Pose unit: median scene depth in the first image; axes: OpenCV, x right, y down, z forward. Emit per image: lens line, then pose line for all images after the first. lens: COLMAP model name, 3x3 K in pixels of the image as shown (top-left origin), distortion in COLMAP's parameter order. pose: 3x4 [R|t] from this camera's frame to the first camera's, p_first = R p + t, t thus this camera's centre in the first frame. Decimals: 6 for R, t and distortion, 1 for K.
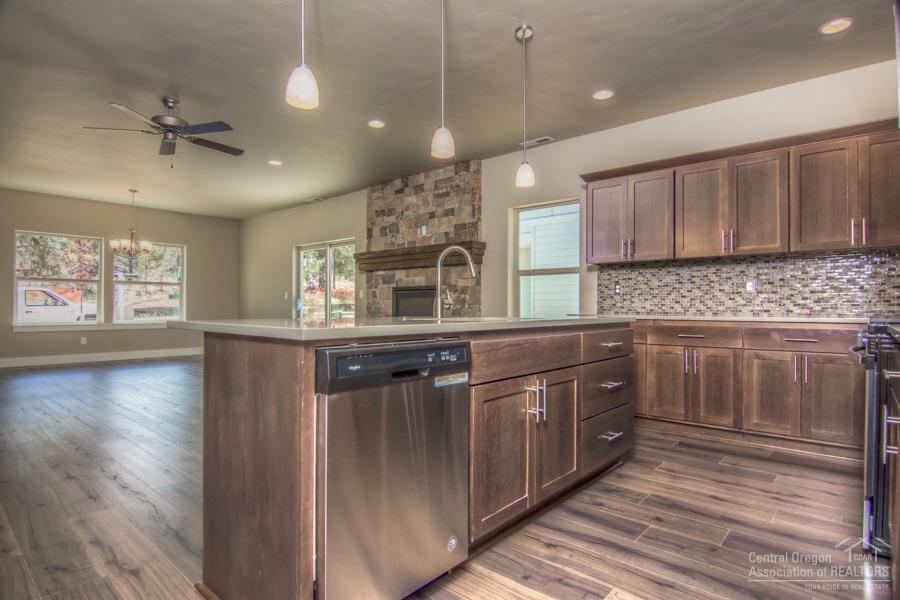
lens RADIAL K [[476.6, 0, 443.9], [0, 476.6, 301.6], [0, 0, 1]] dist [-0.002468, -0.002637]
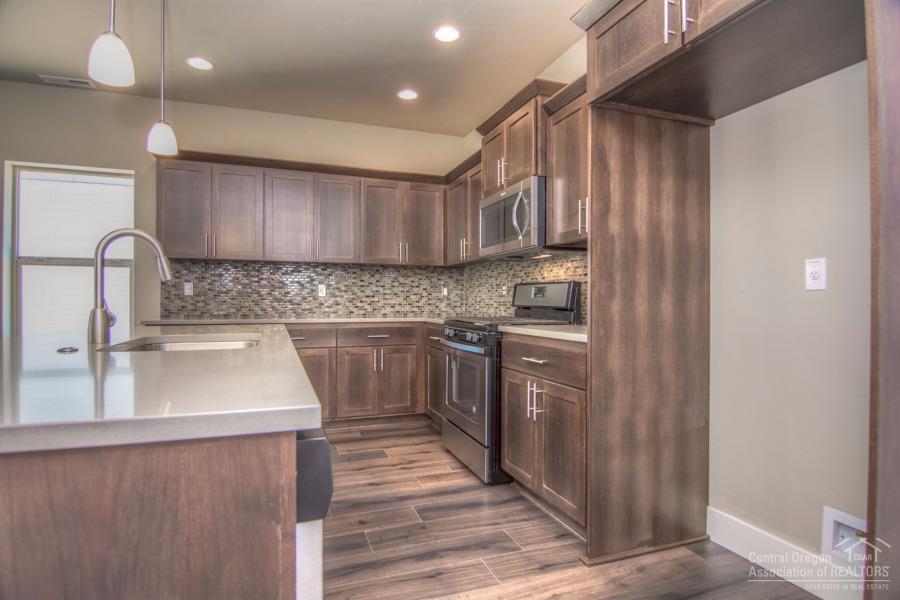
lens RADIAL K [[476.6, 0, 443.9], [0, 476.6, 301.6], [0, 0, 1]] dist [-0.002468, -0.002637]
pose [[0.476776, 0.004217, 0.879015, -0.317375], [-0.008511, 0.999964, -0.000181, -0.012366], [-0.878984, -0.007395, 0.476795, 0.324757]]
